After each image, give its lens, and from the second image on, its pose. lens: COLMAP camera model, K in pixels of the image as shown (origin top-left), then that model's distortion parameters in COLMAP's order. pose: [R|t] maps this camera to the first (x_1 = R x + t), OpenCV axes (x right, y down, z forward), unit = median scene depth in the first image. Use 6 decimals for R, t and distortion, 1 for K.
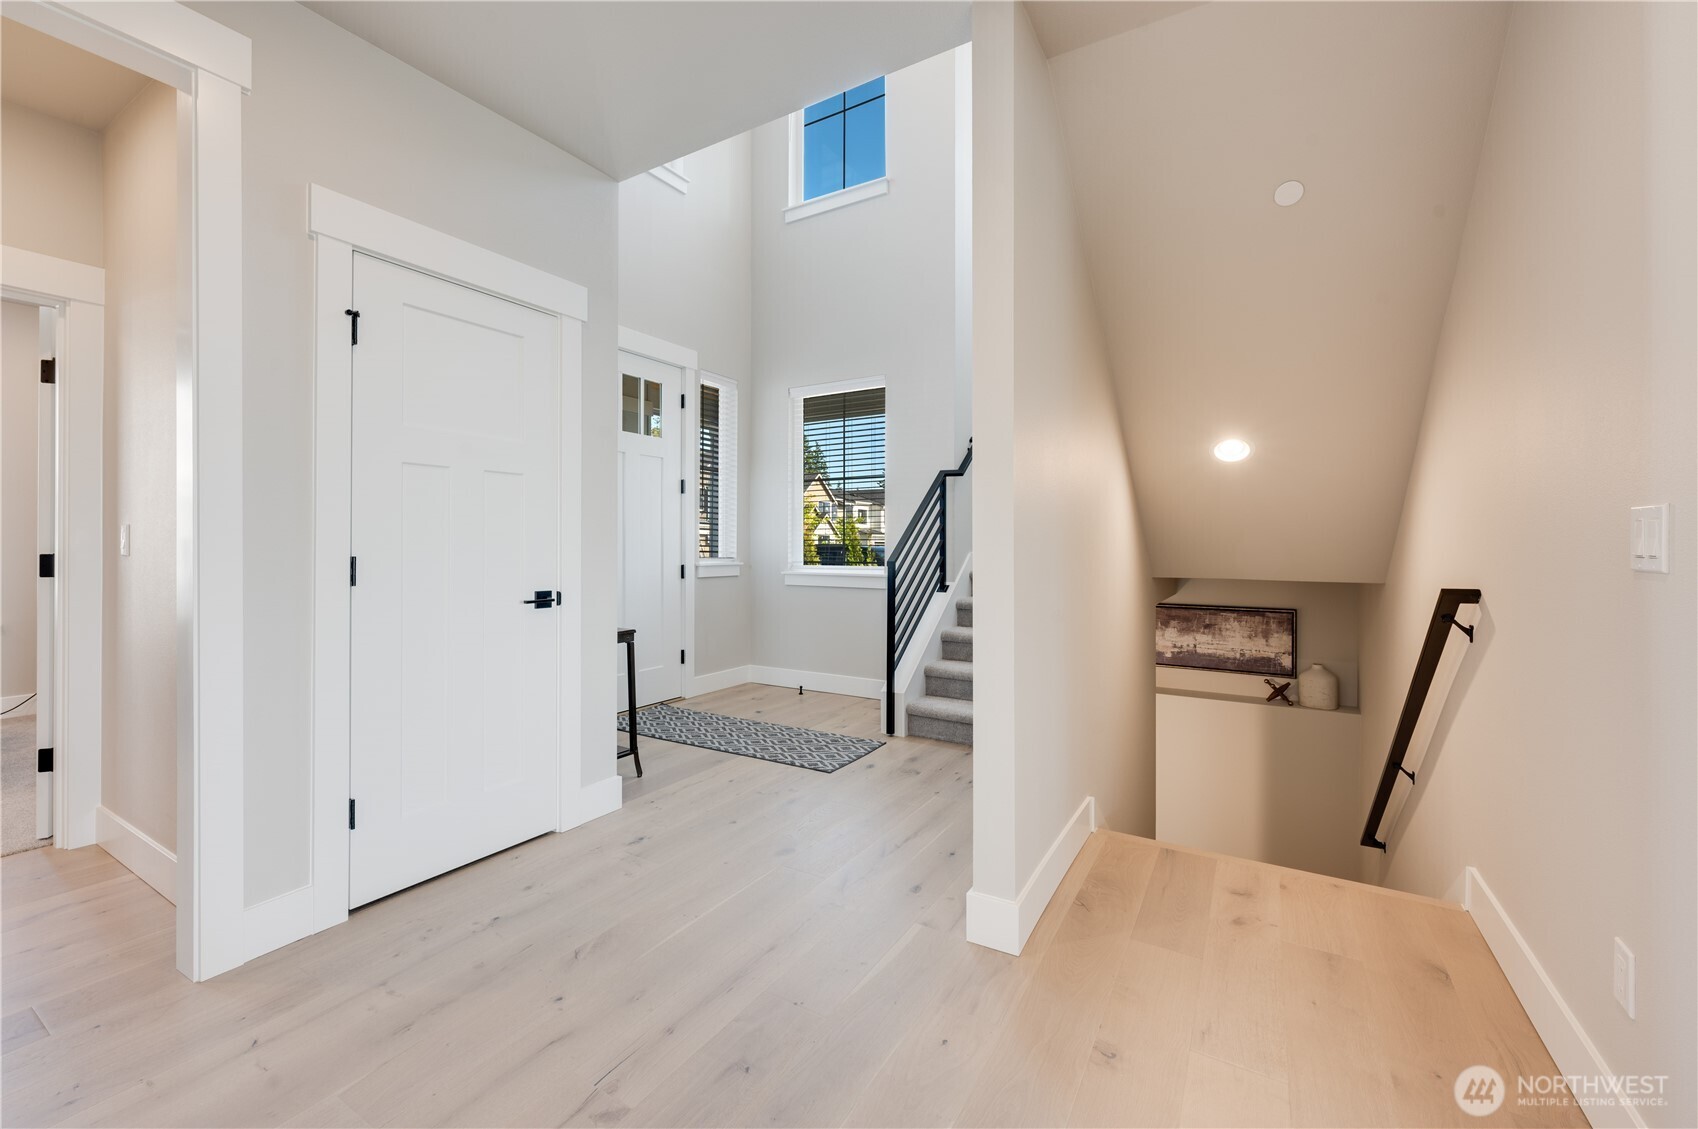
lens RADIAL K [[671.8, 0, 853.2], [0, 671.8, 550.2], [0, 0, 1]] dist [0.000488, -0.000025]
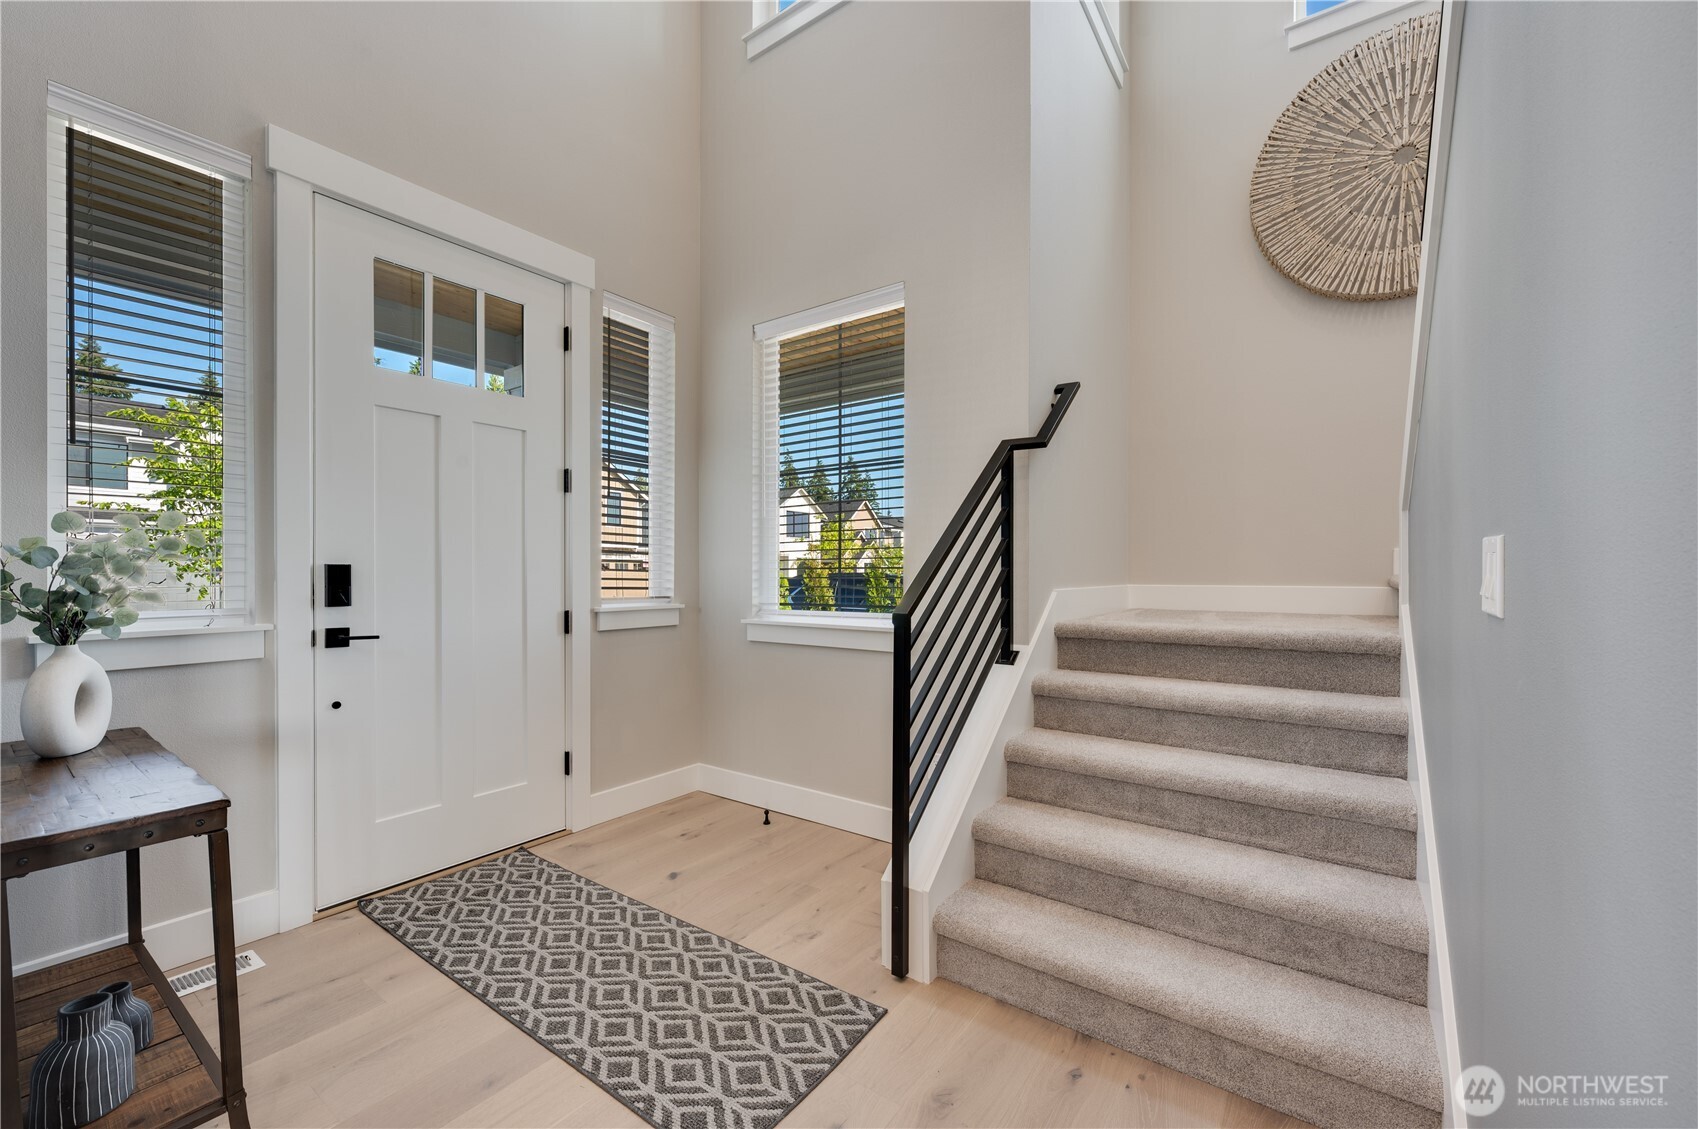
lens RADIAL K [[671.8, 0, 847.9], [0, 671.8, 579.0], [0, 0, 1]] dist [0.000488, -0.000025]
pose [[0.996659, -0.000435, -0.081678, 0.049307], [0.000569, 0.999999, 0.001614, -0.007632], [0.081677, -0.001655, 0.996657, 0.445187]]
